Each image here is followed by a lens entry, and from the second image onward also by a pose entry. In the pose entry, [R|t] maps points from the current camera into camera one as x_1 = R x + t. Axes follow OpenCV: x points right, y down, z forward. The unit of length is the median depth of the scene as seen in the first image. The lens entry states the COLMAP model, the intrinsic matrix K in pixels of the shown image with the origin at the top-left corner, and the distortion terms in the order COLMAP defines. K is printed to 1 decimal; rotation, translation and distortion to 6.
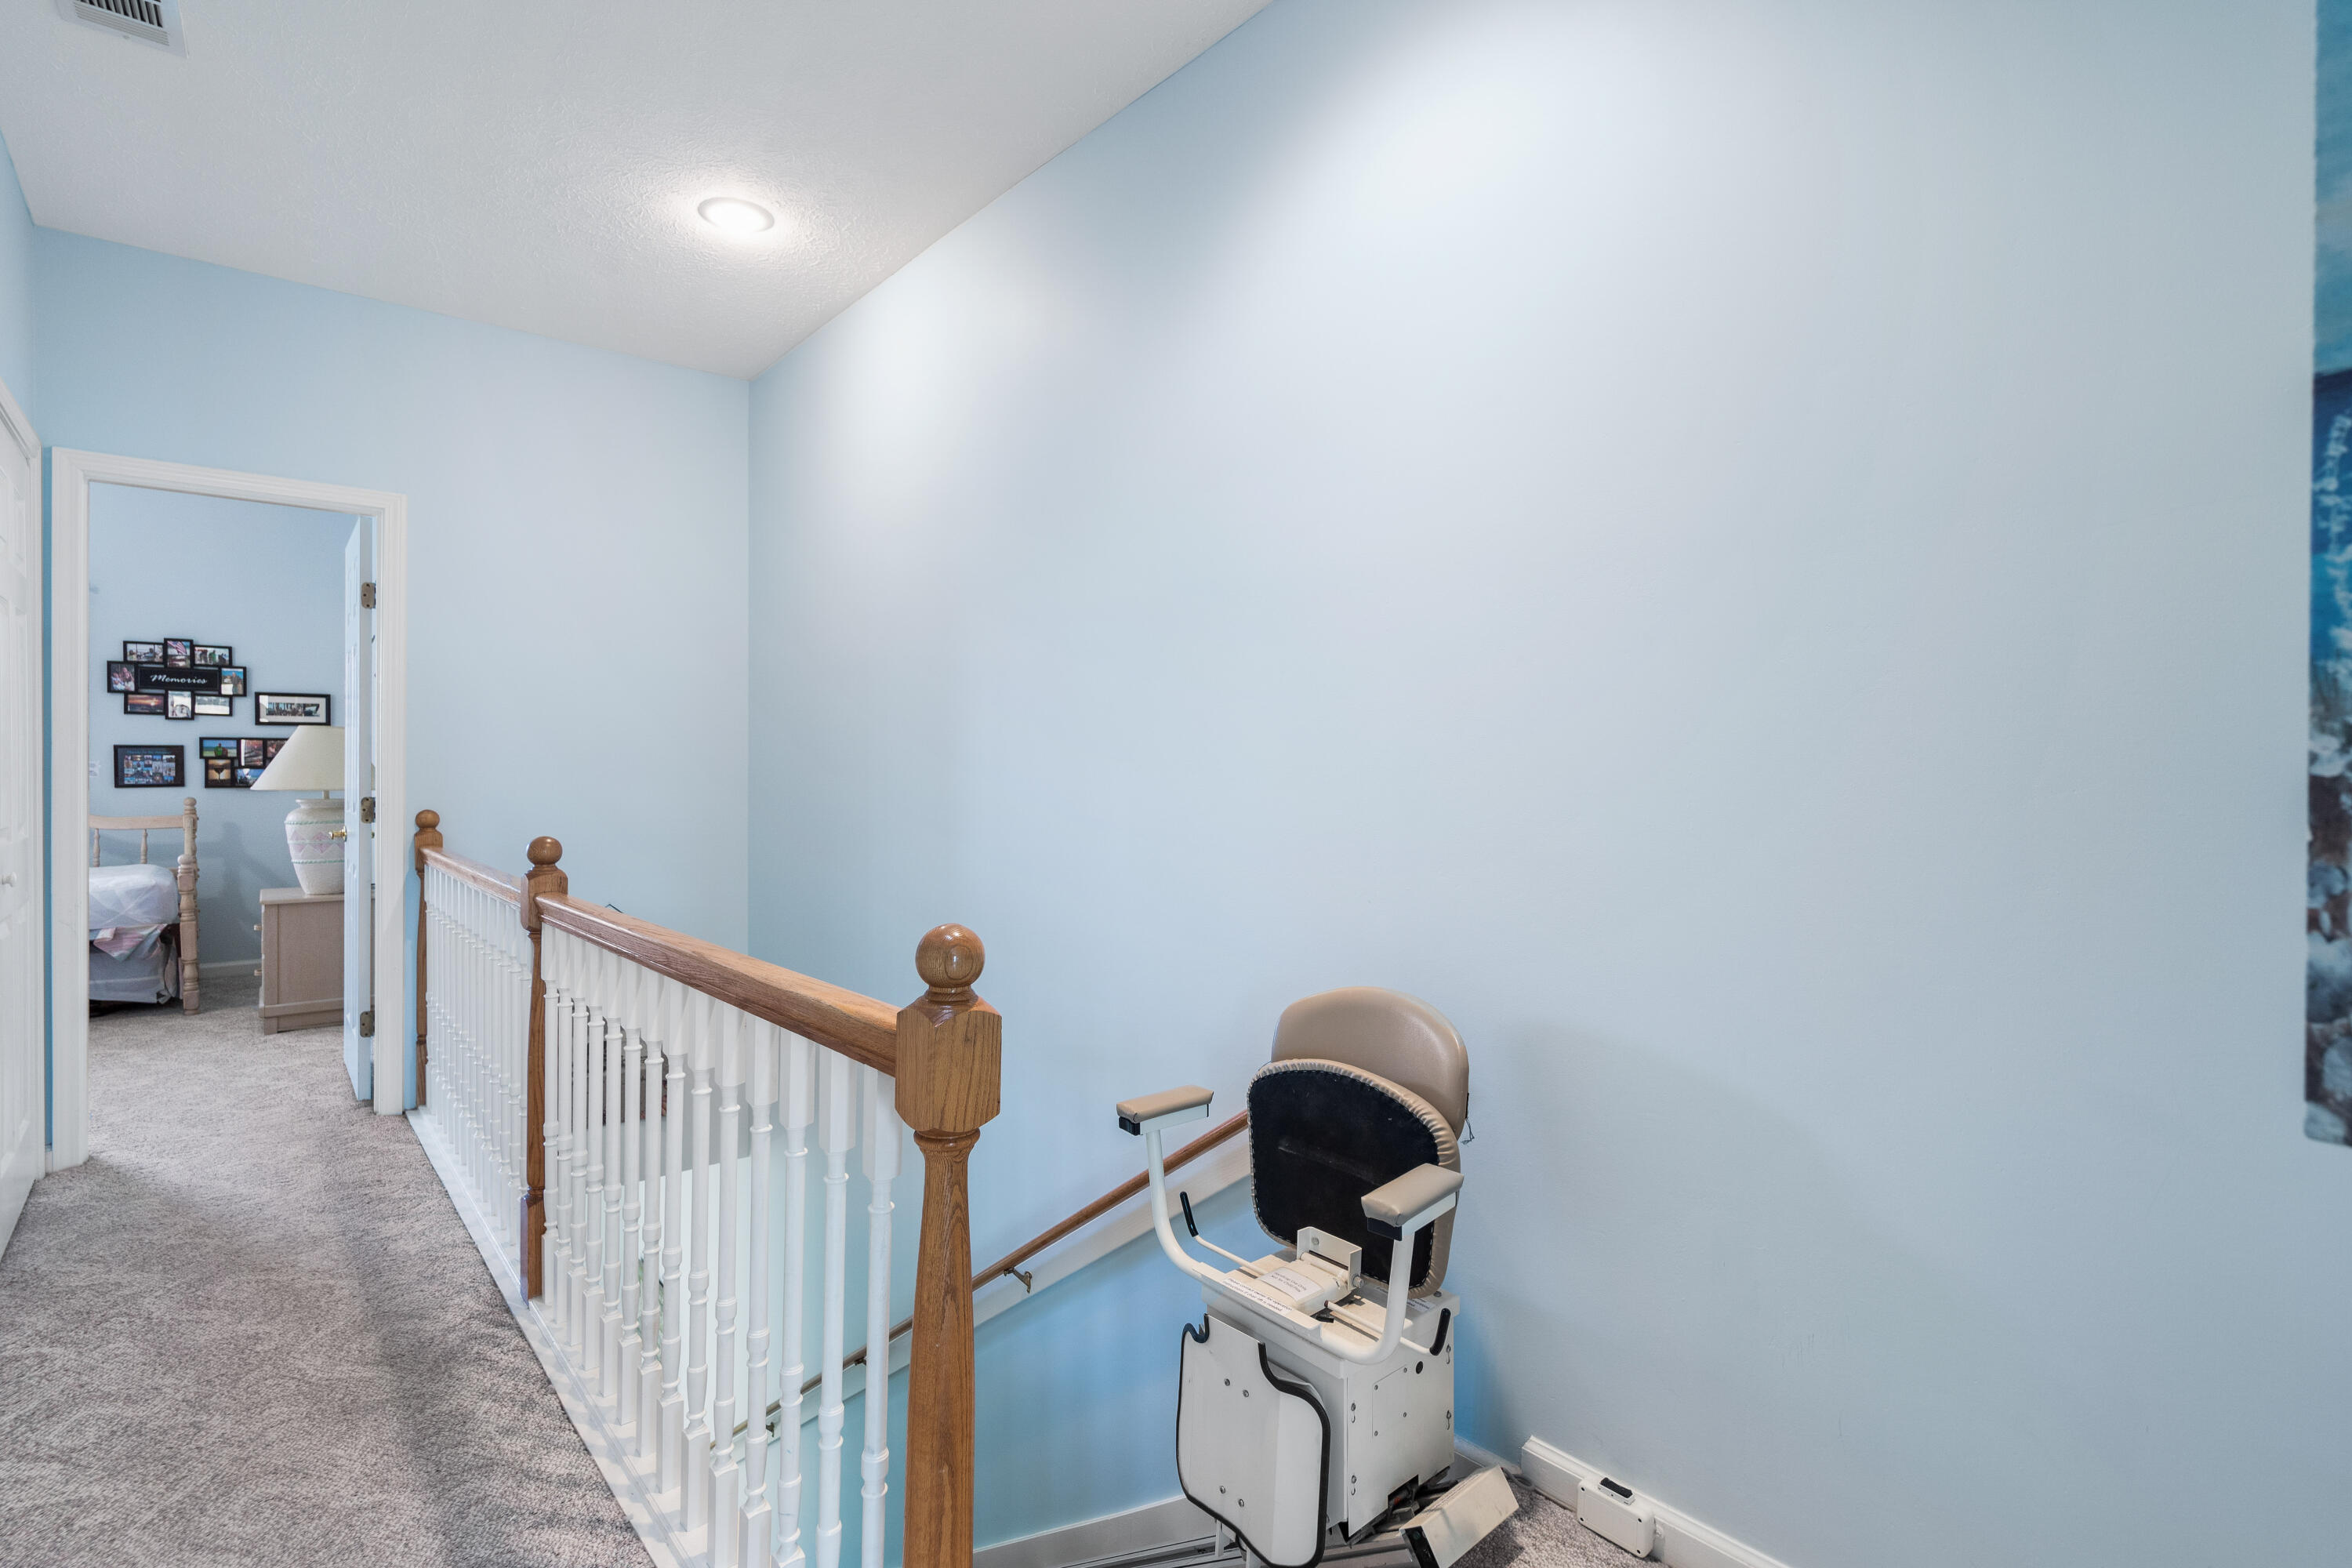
lens RADIAL K [[1086.4, 0, 1157.5], [0, 1086.4, 773.0], [0, 0, 1]] dist [-0.008680, 0.003512]
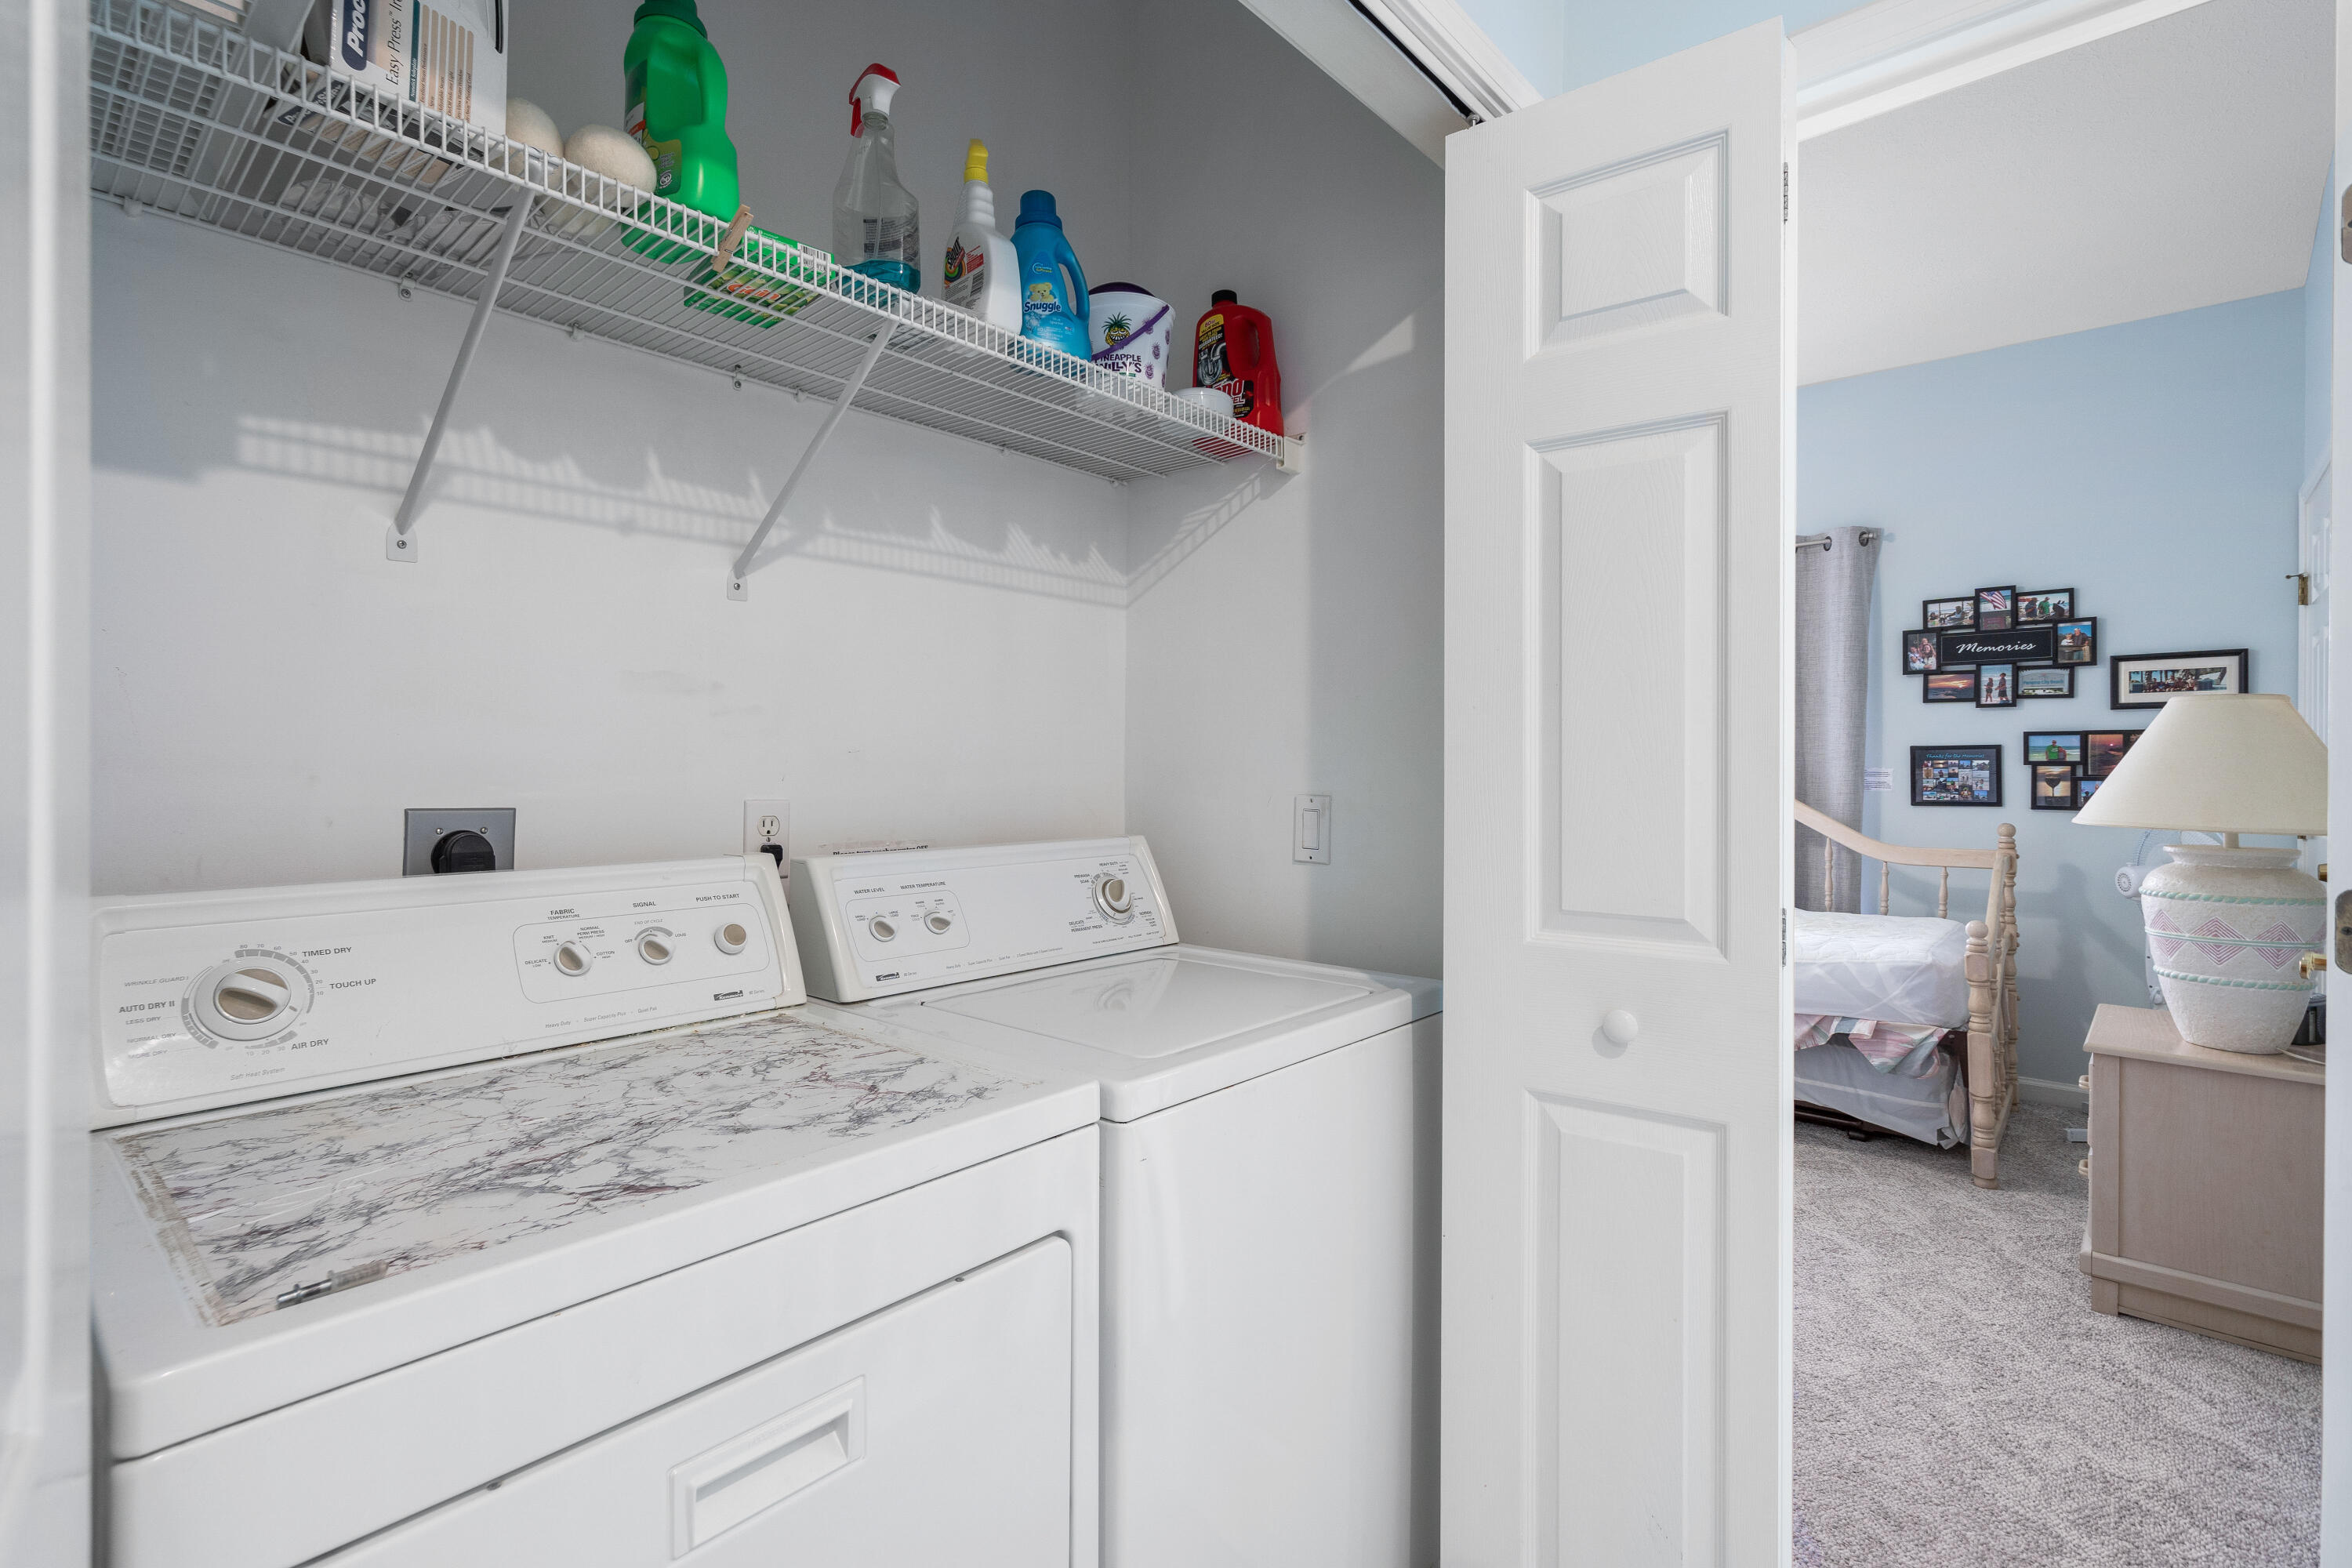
lens RADIAL K [[1086.4, 0, 1157.6], [0, 1086.4, 770.0], [0, 0, 1]] dist [-0.008680, 0.003512]
pose [[0.124291, -0.002143, -0.992244, -0.303307], [-0.008068, 0.999962, -0.003170, -0.003585], [0.992213, 0.008399, 0.124269, 0.402468]]
